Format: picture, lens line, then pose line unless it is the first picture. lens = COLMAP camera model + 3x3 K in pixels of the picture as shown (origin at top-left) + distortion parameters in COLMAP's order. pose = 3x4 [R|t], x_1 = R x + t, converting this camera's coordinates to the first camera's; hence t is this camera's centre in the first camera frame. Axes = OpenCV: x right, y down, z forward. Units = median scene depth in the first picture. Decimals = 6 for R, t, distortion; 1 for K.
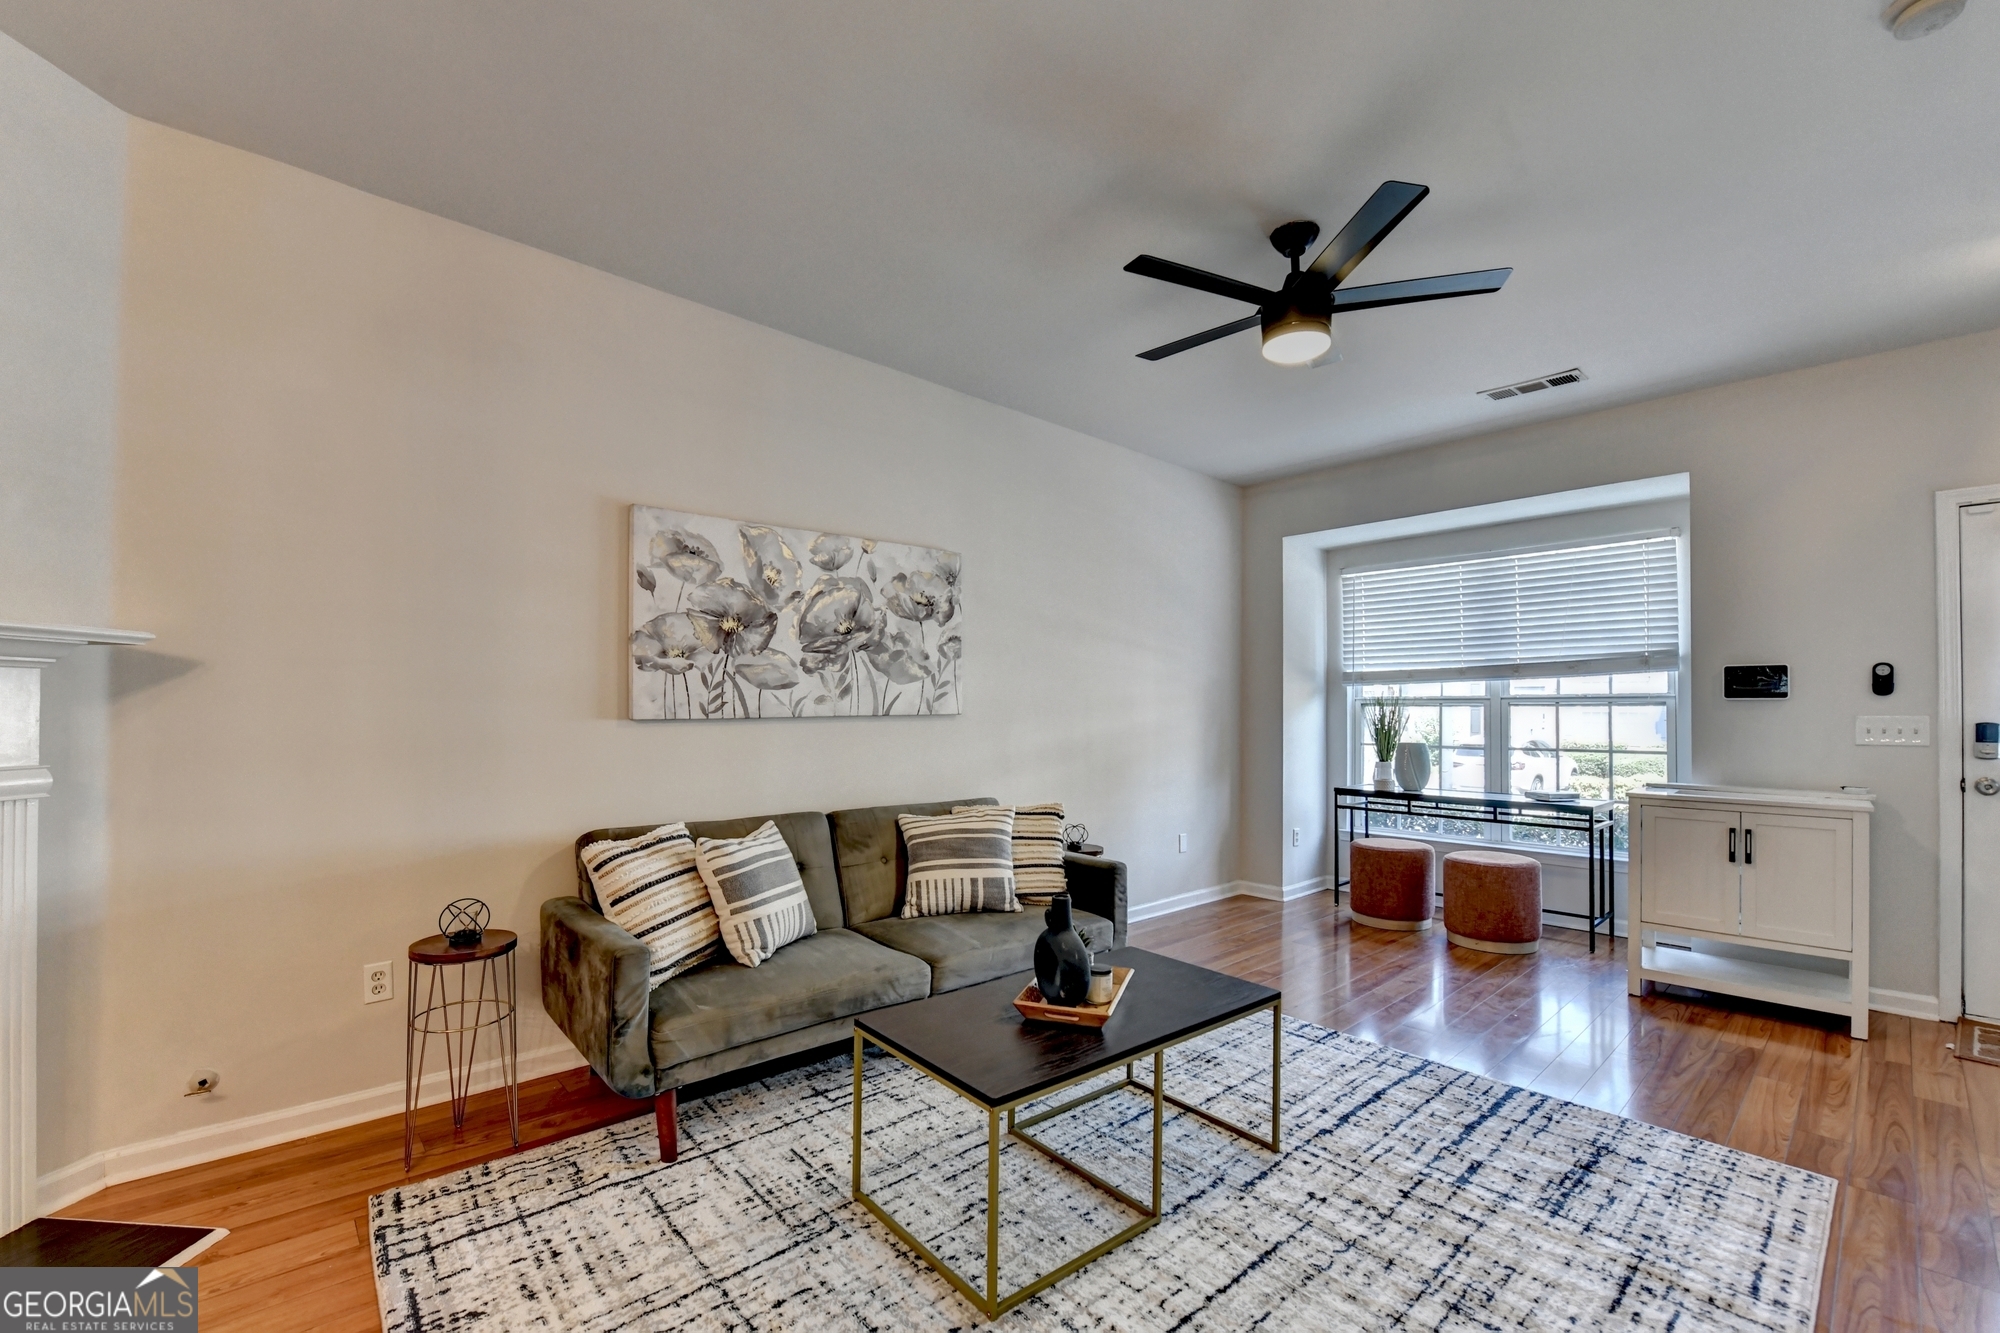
lens RADIAL K [[828.4, 0, 988.8], [0, 828.4, 695.9], [0, 0, 1]] dist [-0.012089, -0.002329]
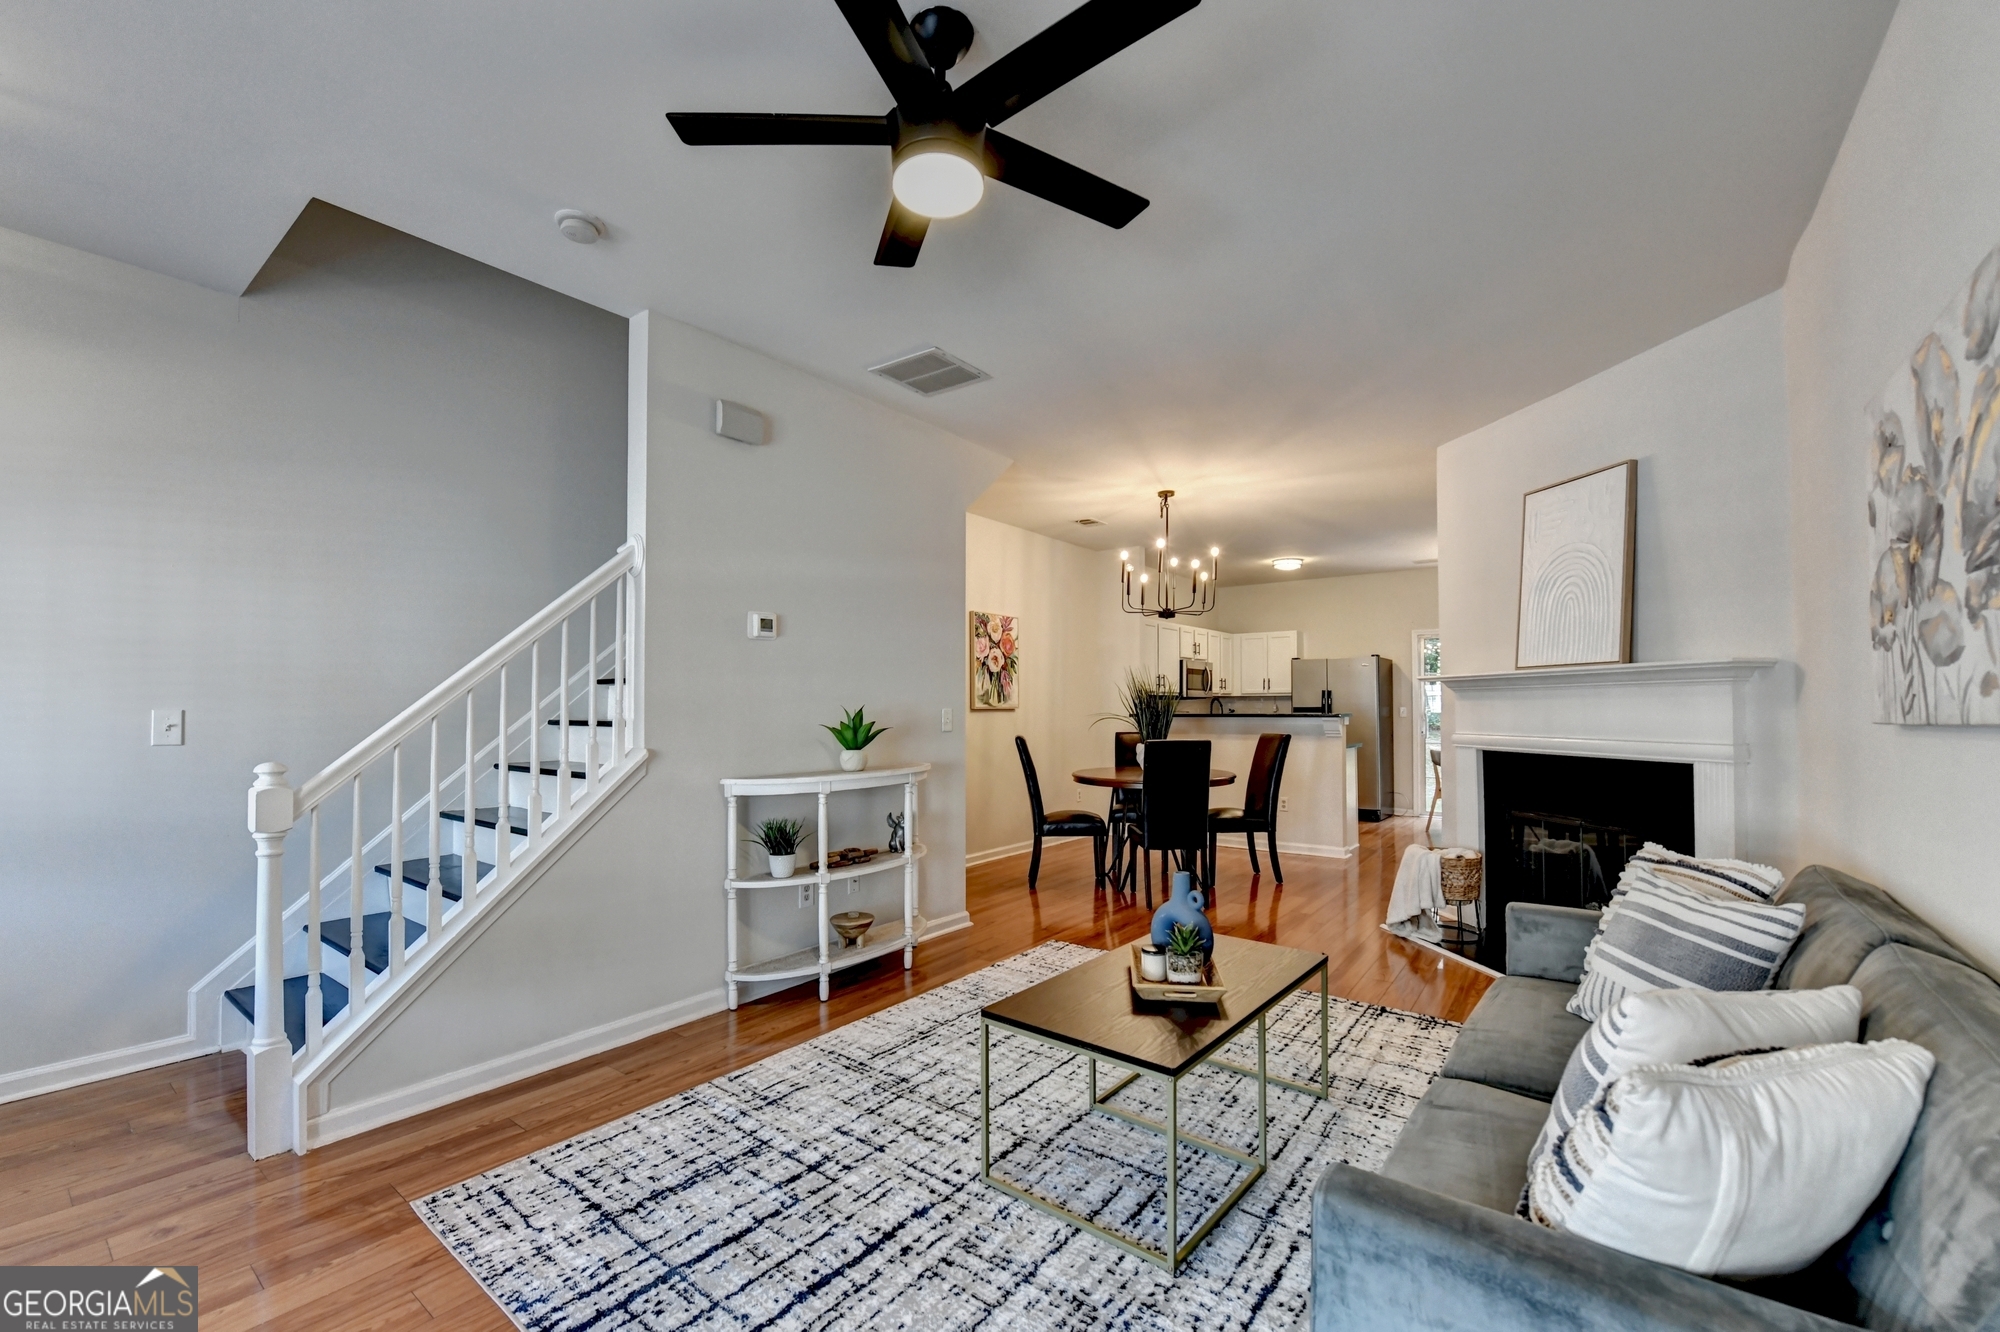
lens RADIAL K [[828.4, 0, 982.1], [0, 828.4, 688.2], [0, 0, 1]] dist [-0.012089, -0.002329]
pose [[-0.983221, -0.009529, -0.182172, 0.386803], [-0.002425, 0.999229, -0.039179, 0.021684], [0.182405, -0.038080, -0.982486, 1.421761]]
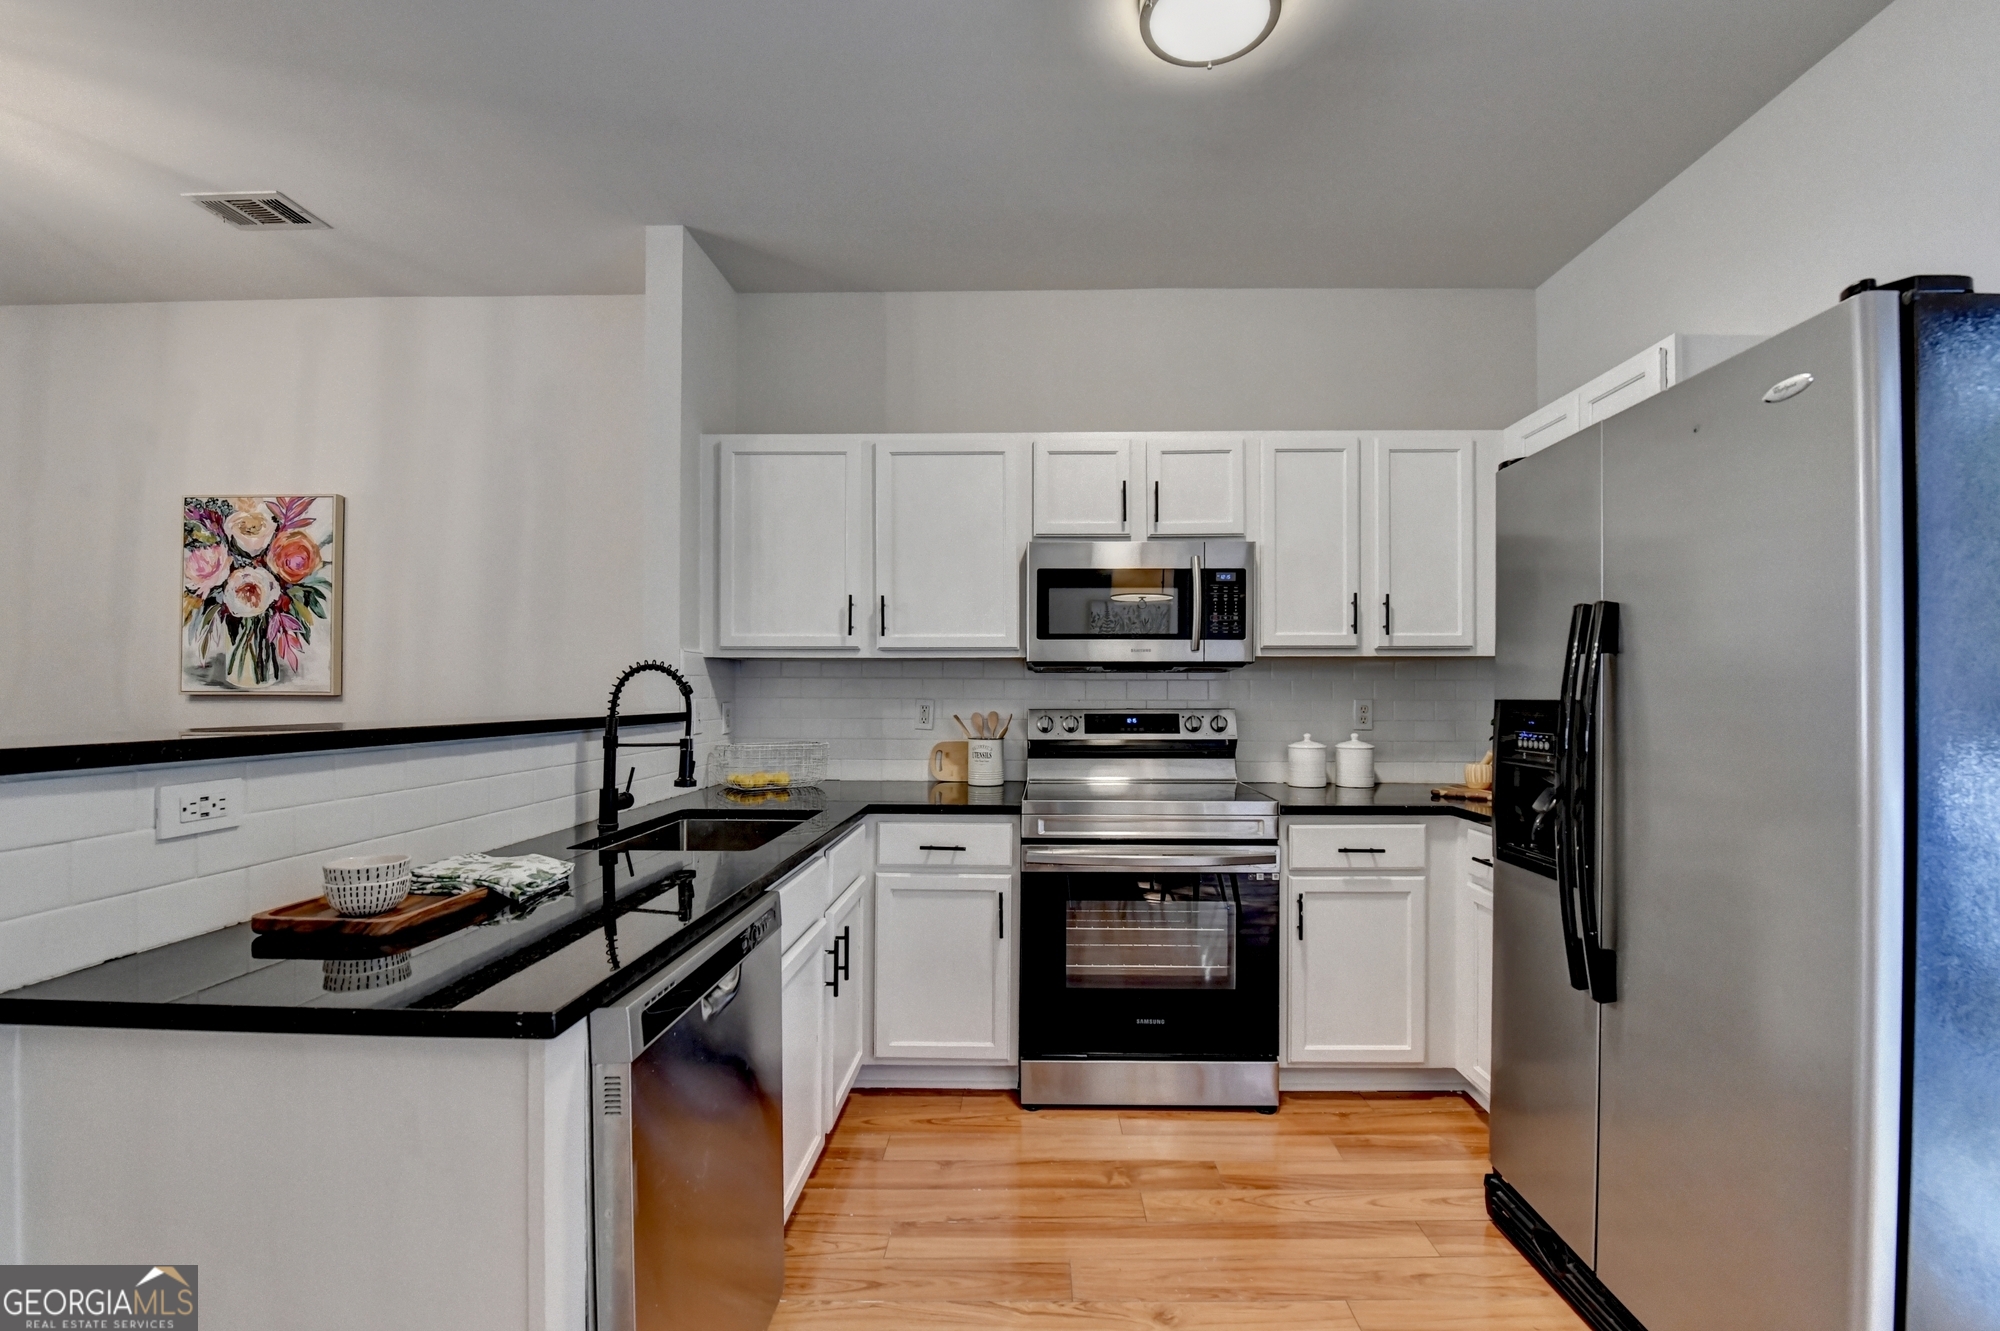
lens RADIAL K [[839.4, 0, 1032.8], [0, 839.4, 685.4], [0, 0, 1]] dist [-0.009741, -0.002062]
pose [[-0.728115, -0.003554, 0.685446, -1.415717], [-0.018566, 0.999722, -0.014538, -0.024359], [-0.685204, -0.023311, -0.727978, -0.586897]]
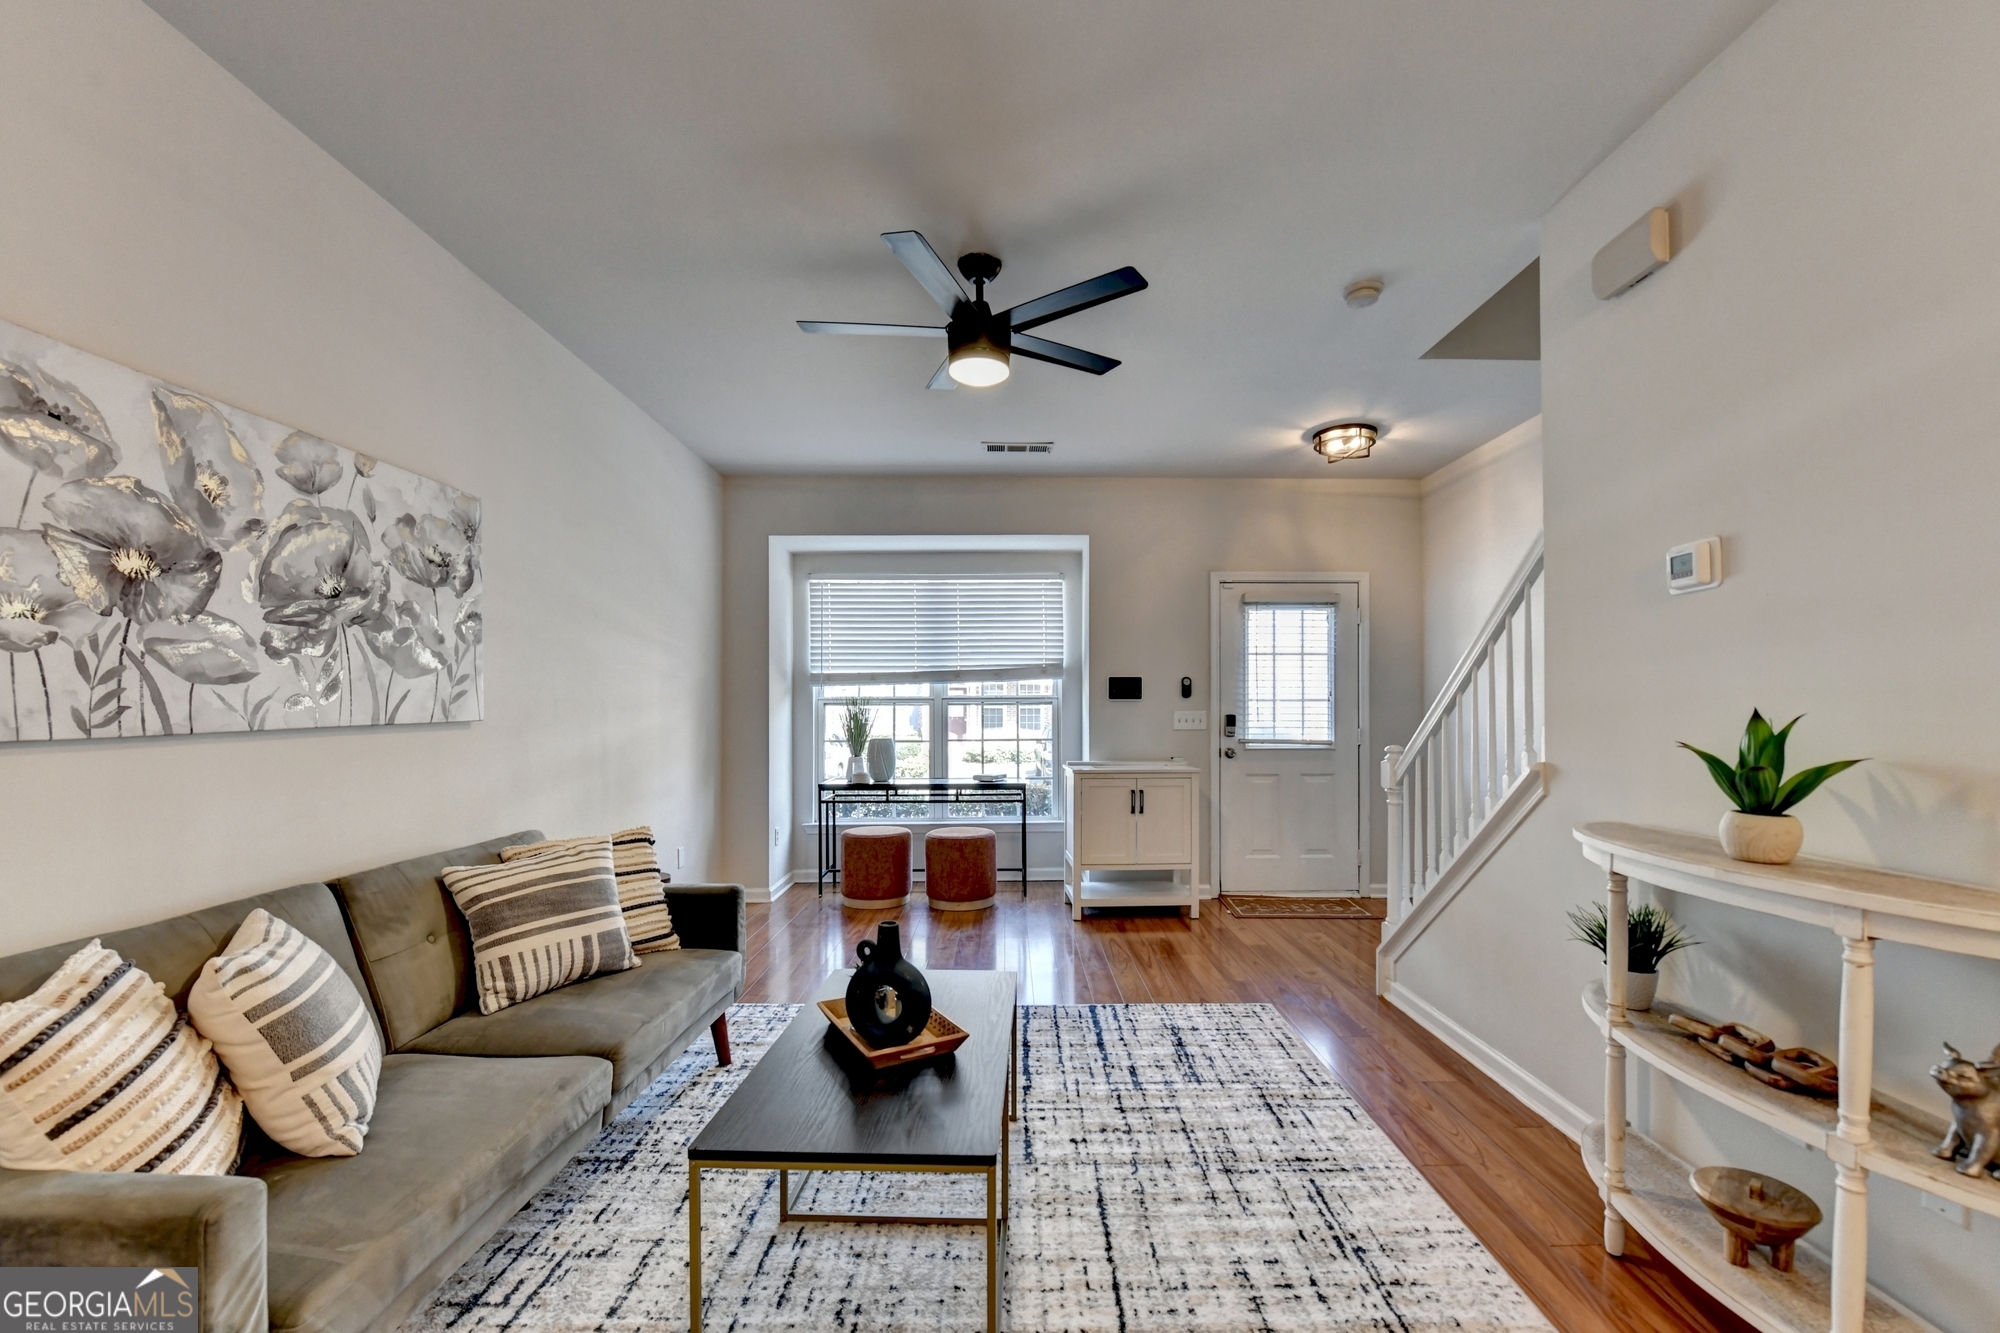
lens RADIAL K [[828.4, 0, 1022.9], [0, 828.4, 703.8], [0, 0, 1]] dist [-0.012089, -0.002329]
pose [[0.655947, -0.003448, 0.754799, -0.337428], [-0.006130, 0.999932, 0.009895, -0.003019], [-0.754782, -0.011117, 0.655882, 0.210311]]
